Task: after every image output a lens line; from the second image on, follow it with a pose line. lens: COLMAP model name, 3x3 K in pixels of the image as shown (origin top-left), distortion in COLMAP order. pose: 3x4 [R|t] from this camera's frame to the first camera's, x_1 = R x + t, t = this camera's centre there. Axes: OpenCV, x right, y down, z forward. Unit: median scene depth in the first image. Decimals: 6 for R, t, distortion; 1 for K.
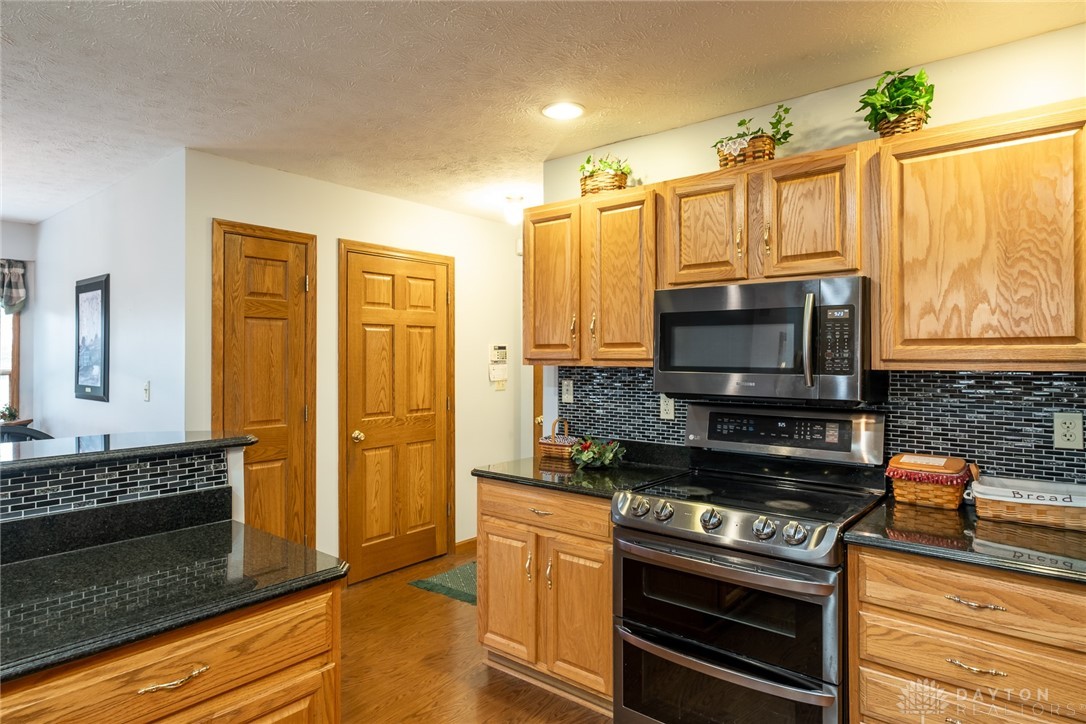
lens RADIAL K [[631.0, 0, 543.0], [0, 631.0, 362.4], [0, 0, 1]] dist [-0.005369, 0.000193]
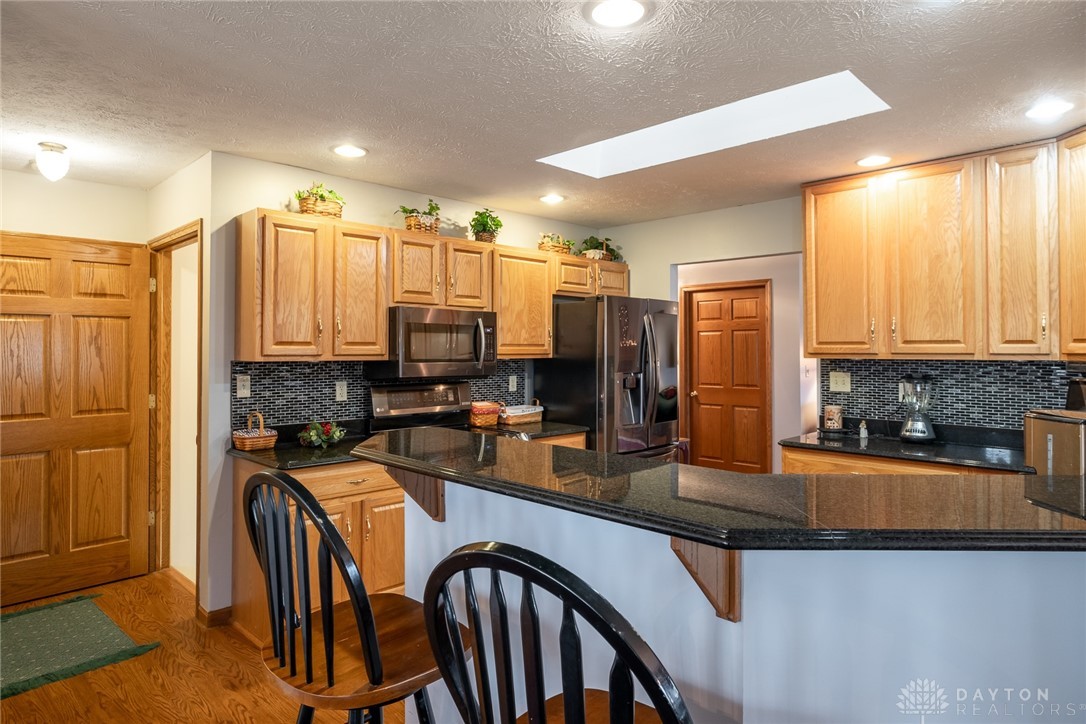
lens RADIAL K [[626.7, 0, 543.0], [0, 626.7, 351.9], [0, 0, 1]] dist [0.000086, 0.000230]
pose [[0.094259, -0.008077, 0.995515, -1.117208], [0.003783, 0.999963, 0.007755, -0.019468], [-0.995541, 0.003035, 0.094286, 0.507148]]
